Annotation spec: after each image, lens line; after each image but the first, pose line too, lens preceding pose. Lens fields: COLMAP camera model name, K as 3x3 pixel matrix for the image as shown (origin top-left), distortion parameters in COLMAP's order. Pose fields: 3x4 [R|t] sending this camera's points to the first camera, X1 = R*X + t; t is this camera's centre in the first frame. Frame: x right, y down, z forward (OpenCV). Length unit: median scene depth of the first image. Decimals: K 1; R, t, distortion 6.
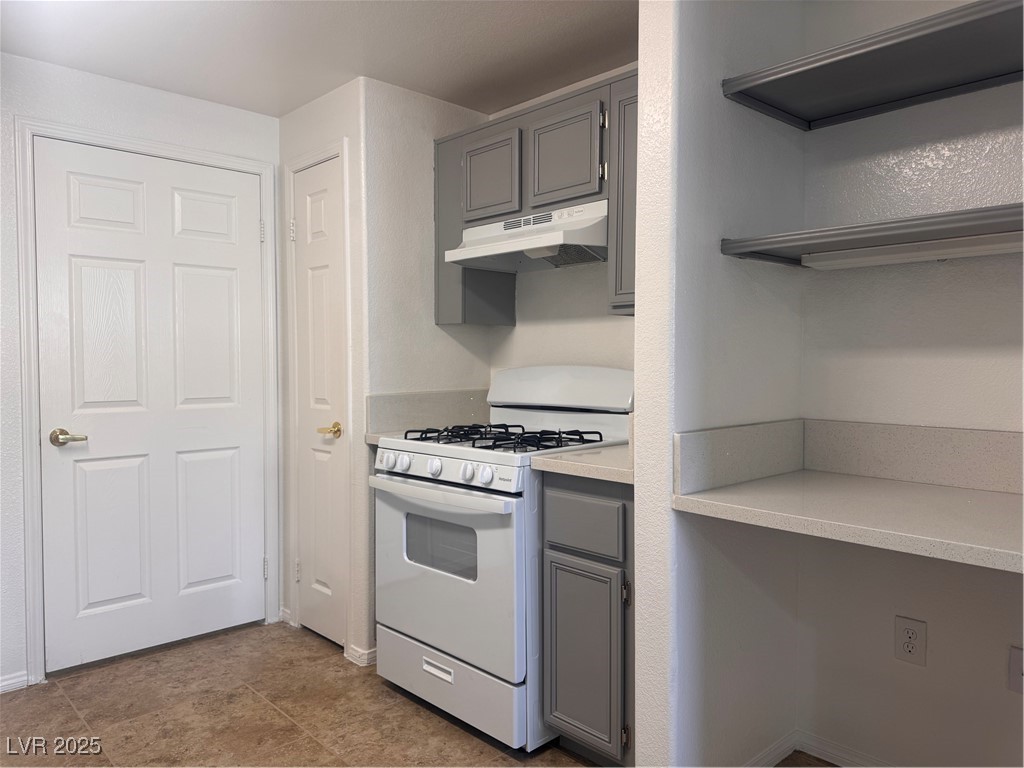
lens RADIAL K [[730.6, 0, 512.0], [0, 730.6, 384.0], [0, 0, 1]] dist [0.073319, -0.082512]
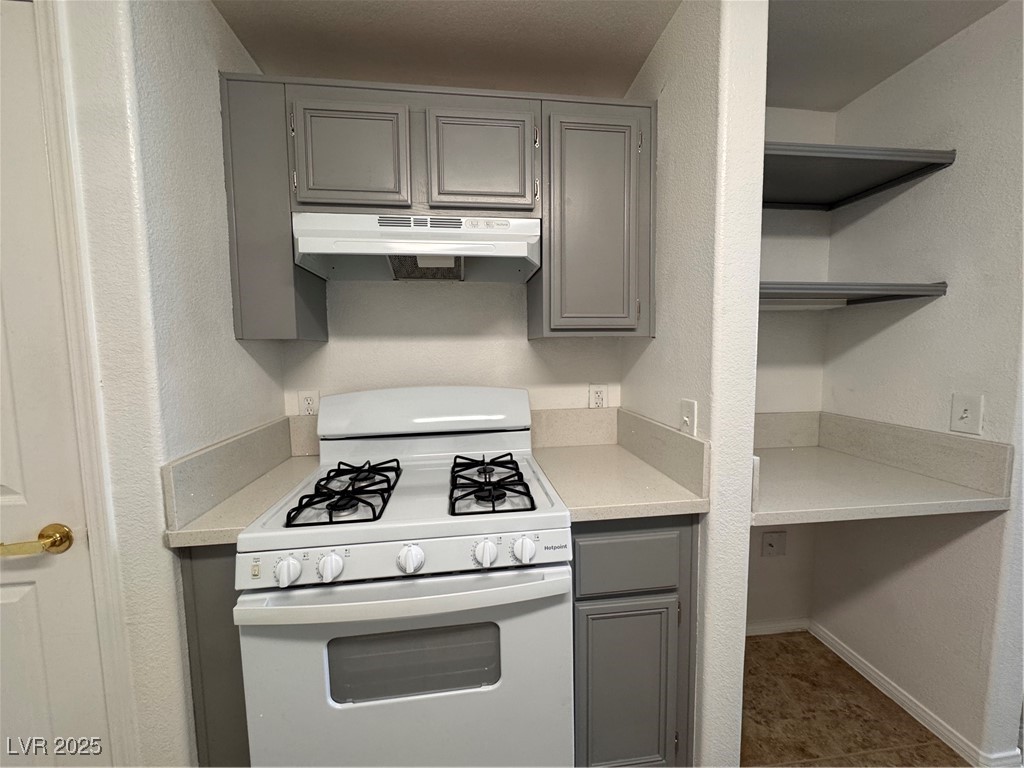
lens RADIAL K [[411.2, 0, 512.0], [0, 411.2, 384.0], [0, 0, 1]] dist [-0.001010, -0.000178]
pose [[0.586054, -0.074347, 0.806854, -0.326356], [0.038425, 0.997211, 0.063977, -0.064183], [-0.809360, -0.006490, 0.587277, 0.661779]]
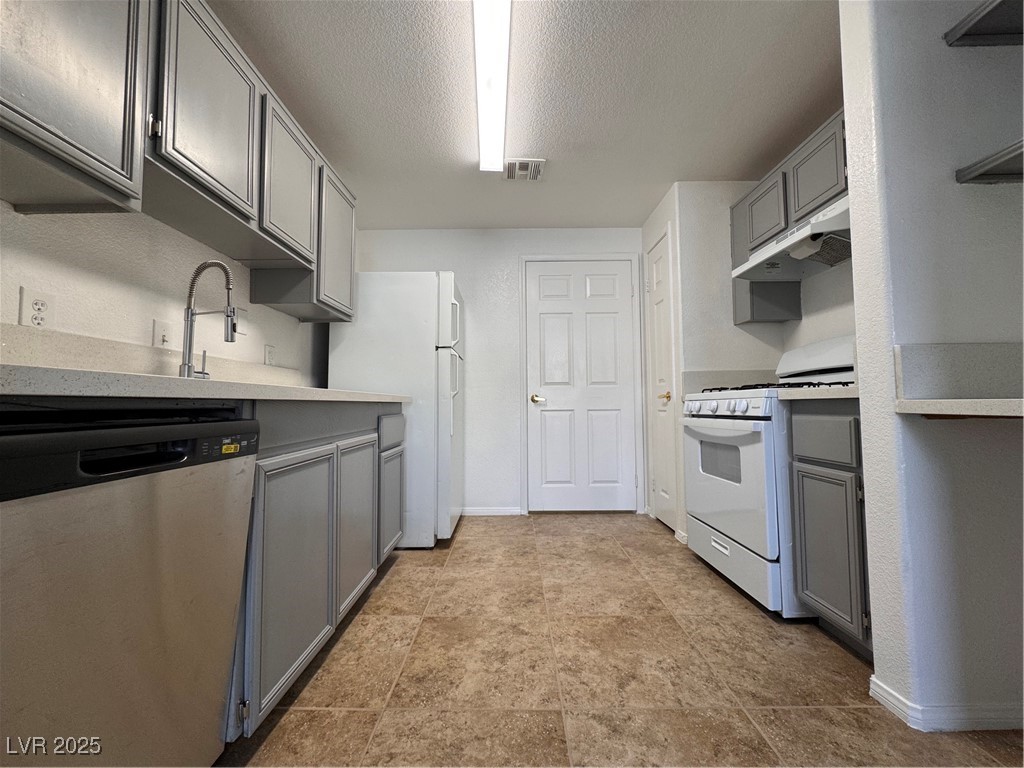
lens RADIAL K [[411.2, 0, 512.0], [0, 411.2, 384.0], [0, 0, 1]] dist [-0.001010, -0.000178]
pose [[0.729375, -0.043078, -0.682757, 0.158139], [-0.013222, 0.996941, -0.077026, 0.130397], [0.683986, 0.065208, 0.726574, 0.107459]]
